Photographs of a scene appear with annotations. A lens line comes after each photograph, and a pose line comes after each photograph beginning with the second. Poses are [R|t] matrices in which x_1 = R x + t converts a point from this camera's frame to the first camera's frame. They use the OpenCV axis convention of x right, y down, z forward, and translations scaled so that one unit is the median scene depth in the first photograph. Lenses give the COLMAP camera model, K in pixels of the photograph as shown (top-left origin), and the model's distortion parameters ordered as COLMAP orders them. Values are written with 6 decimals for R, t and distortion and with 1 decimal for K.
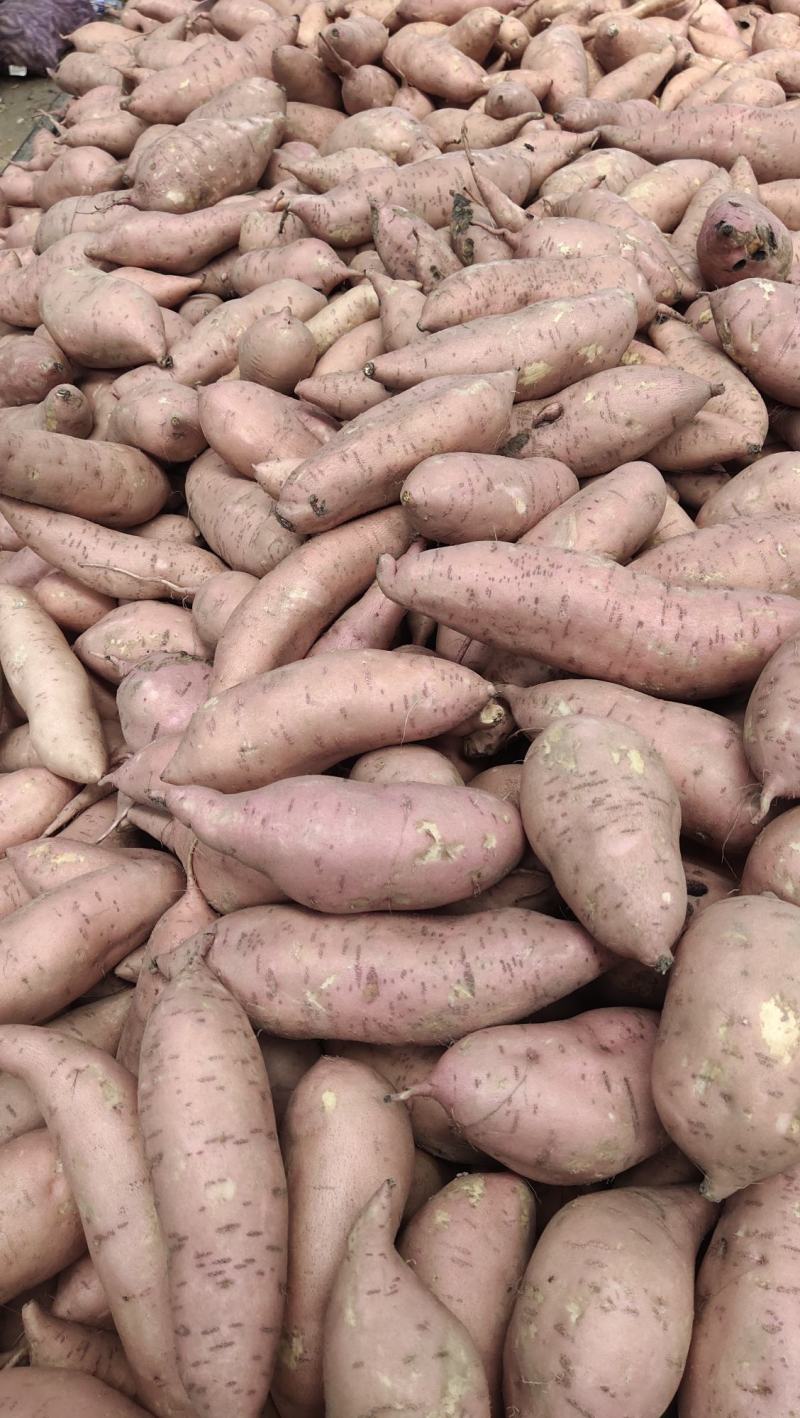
lens RADIAL K [[1023.9, 0, 400.0], [0, 1023.9, 709.0], [0, 0, 1]] dist [0.088386, -0.138902]
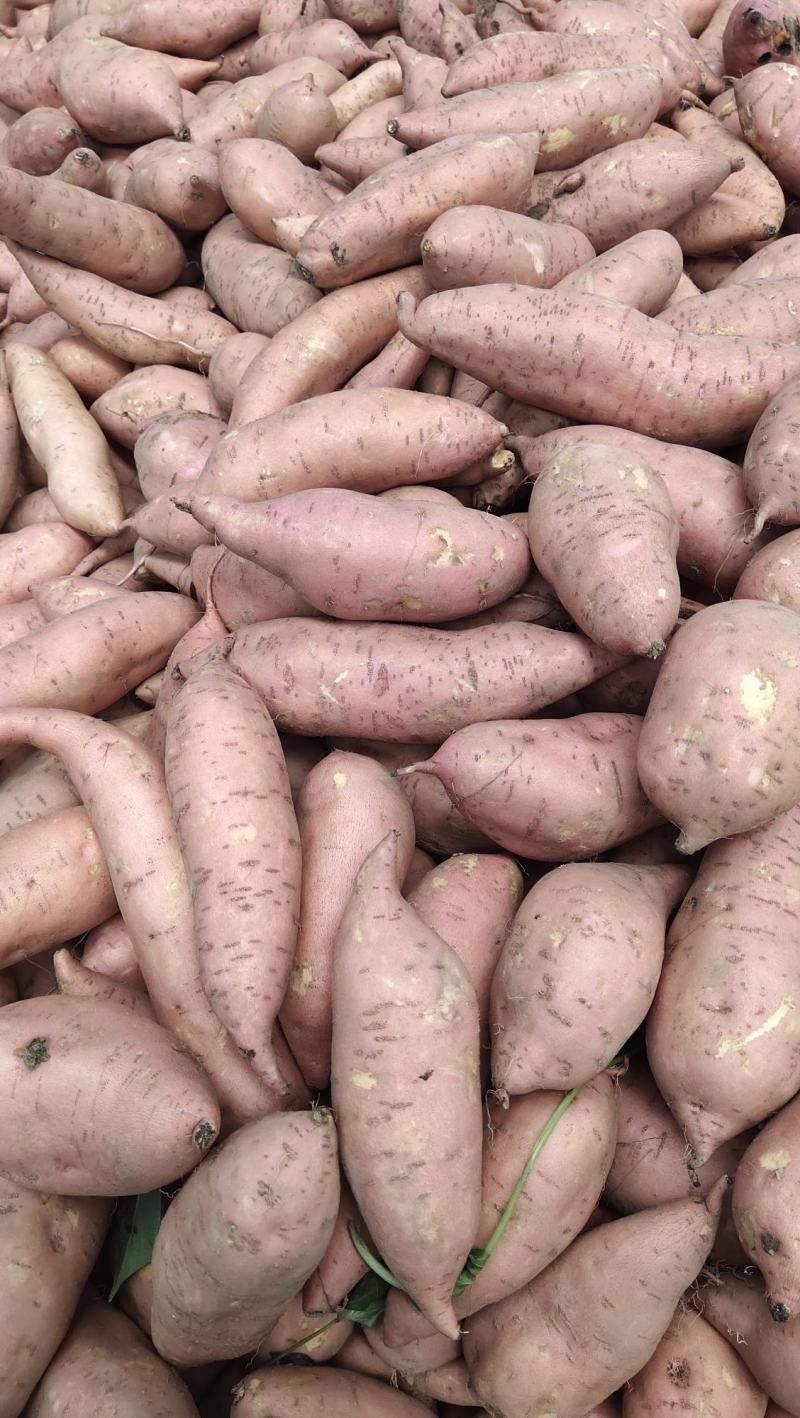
lens RADIAL K [[1023.9, 0, 400.0], [0, 1023.9, 709.0], [0, 0, 1]] dist [0.088386, -0.138902]
pose [[0.999192, 0.037673, 0.014033, -0.020601], [-0.038810, 0.994975, 0.092293, 0.180689], [-0.010486, -0.092763, 0.995633, -0.064192]]
